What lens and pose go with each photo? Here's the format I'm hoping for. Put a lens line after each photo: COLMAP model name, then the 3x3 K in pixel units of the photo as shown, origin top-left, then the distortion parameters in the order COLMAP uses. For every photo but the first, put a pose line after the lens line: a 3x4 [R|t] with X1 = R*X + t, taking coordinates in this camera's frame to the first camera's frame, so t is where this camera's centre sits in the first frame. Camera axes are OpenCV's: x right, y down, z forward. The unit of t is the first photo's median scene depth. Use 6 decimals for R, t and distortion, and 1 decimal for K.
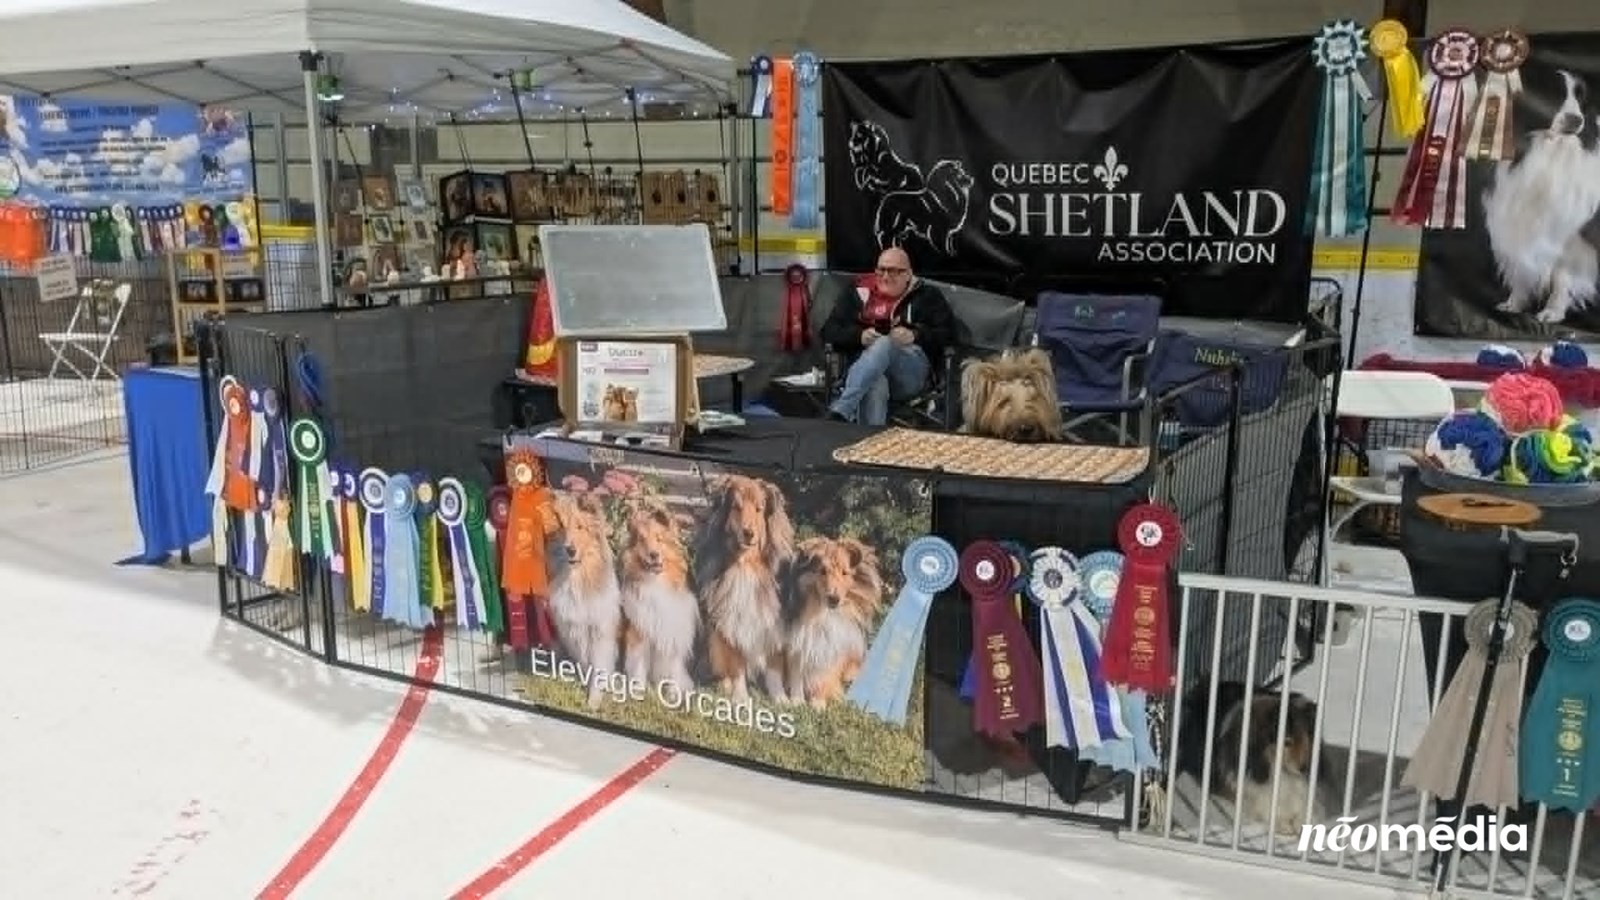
lens RADIAL K [[1317.3, 0, 840.8], [0, 1317.3, 449.2], [0, 0, 1]] dist [0.091978, -0.139532]
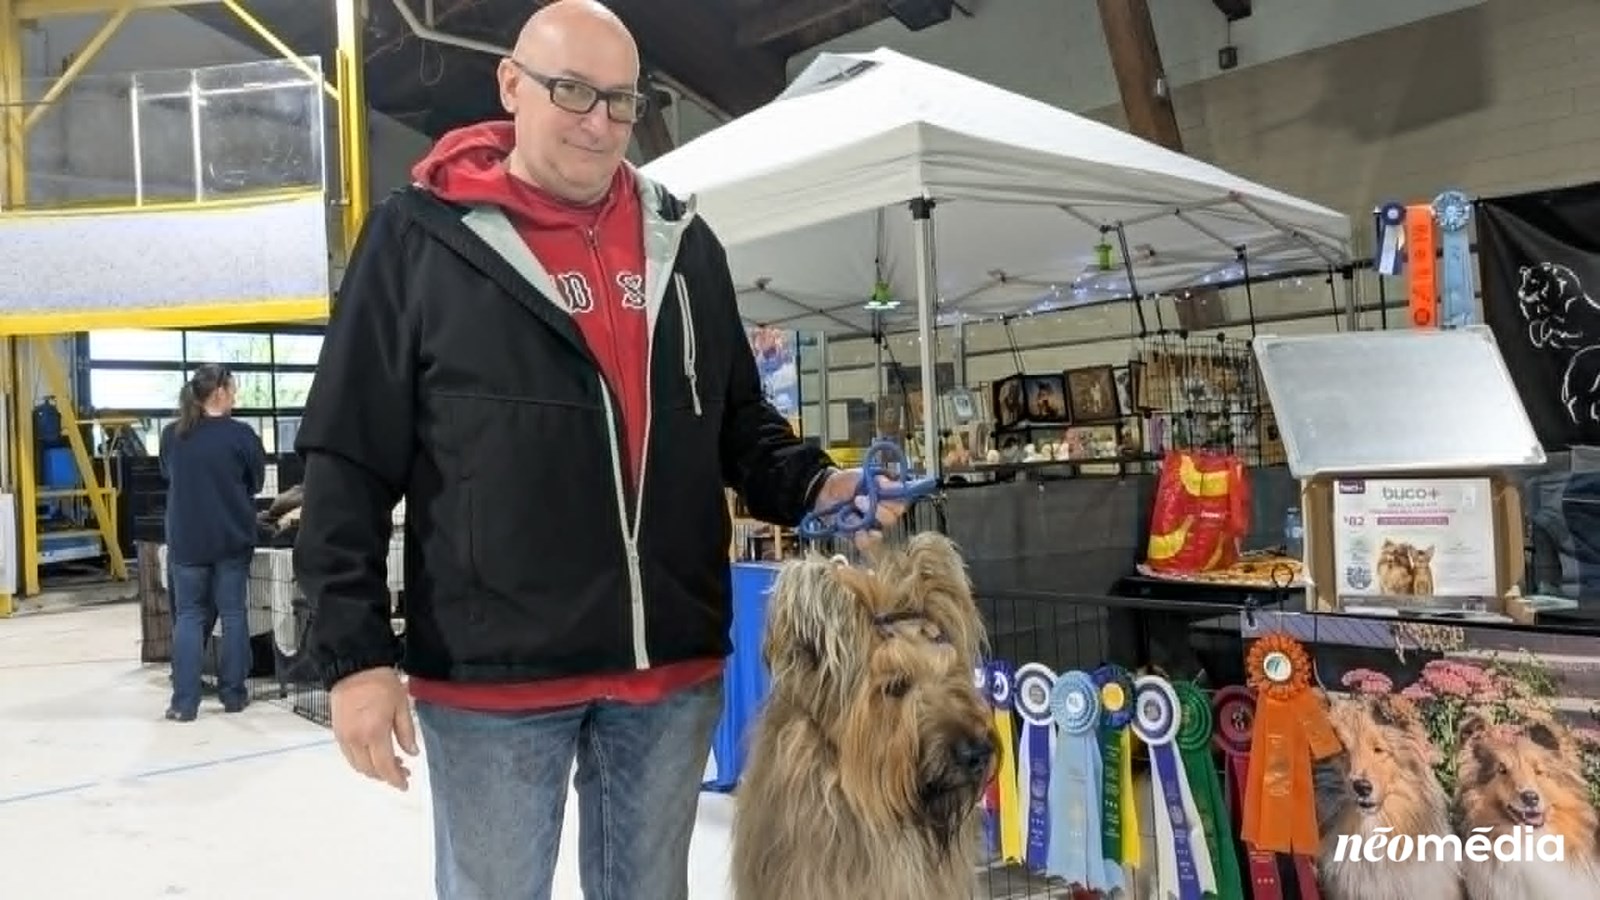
lens RADIAL K [[1248.2, 0, 800.0], [0, 1248.2, 450.0], [0, 0, 1]] dist [0.008502, -0.037479]
pose [[0.940968, -0.043581, -0.335678, -0.241204], [-0.029841, 0.977136, -0.210510, 0.050100], [0.337177, 0.208101, 0.918154, 0.293573]]
